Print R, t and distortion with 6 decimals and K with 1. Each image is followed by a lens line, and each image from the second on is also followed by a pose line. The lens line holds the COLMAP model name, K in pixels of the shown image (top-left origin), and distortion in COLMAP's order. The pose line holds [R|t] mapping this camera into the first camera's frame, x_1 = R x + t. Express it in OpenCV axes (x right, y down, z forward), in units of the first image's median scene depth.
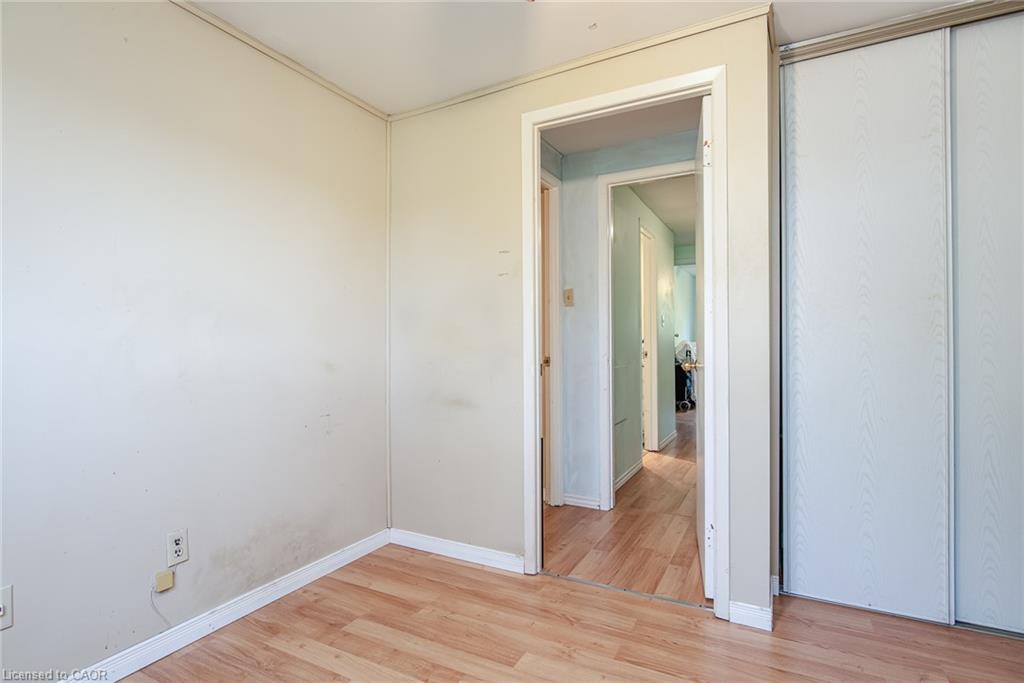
lens RADIAL K [[512.3, 0, 511.8], [0, 512.3, 343.8], [0, 0, 1]] dist [-0.003855, -0.000378]
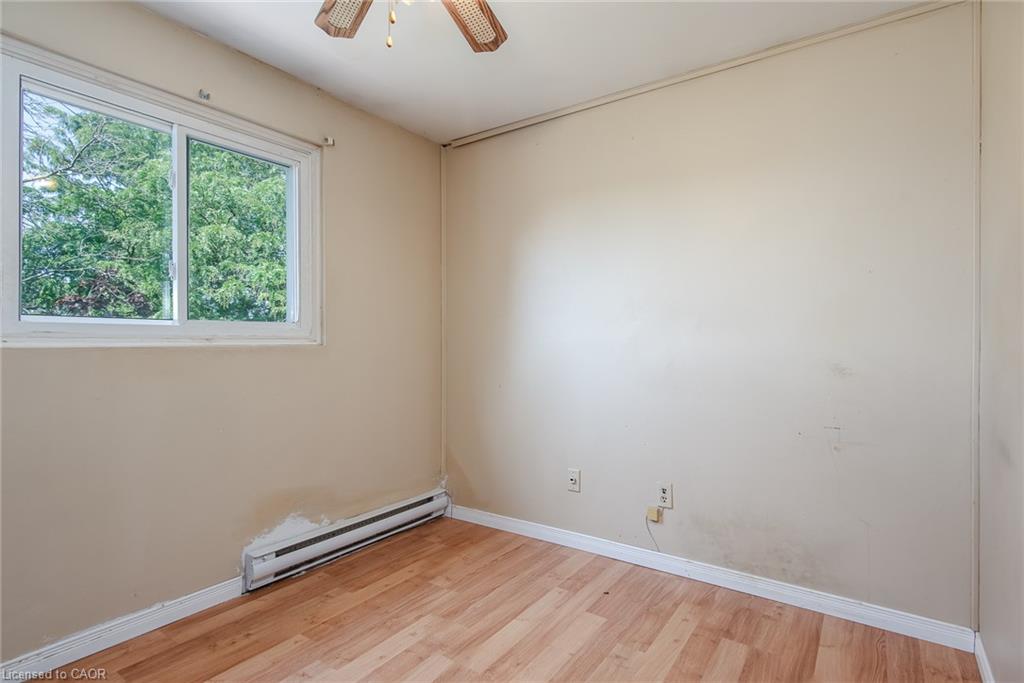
lens RADIAL K [[512.3, 0, 513.9], [0, 512.3, 345.4], [0, 0, 1]] dist [-0.003855, -0.000378]
pose [[-0.117821, 0.006704, -0.993012, 0.638218], [-0.007949, 0.999939, 0.007694, 0.002515], [0.993003, 0.008800, -0.117761, 0.687726]]
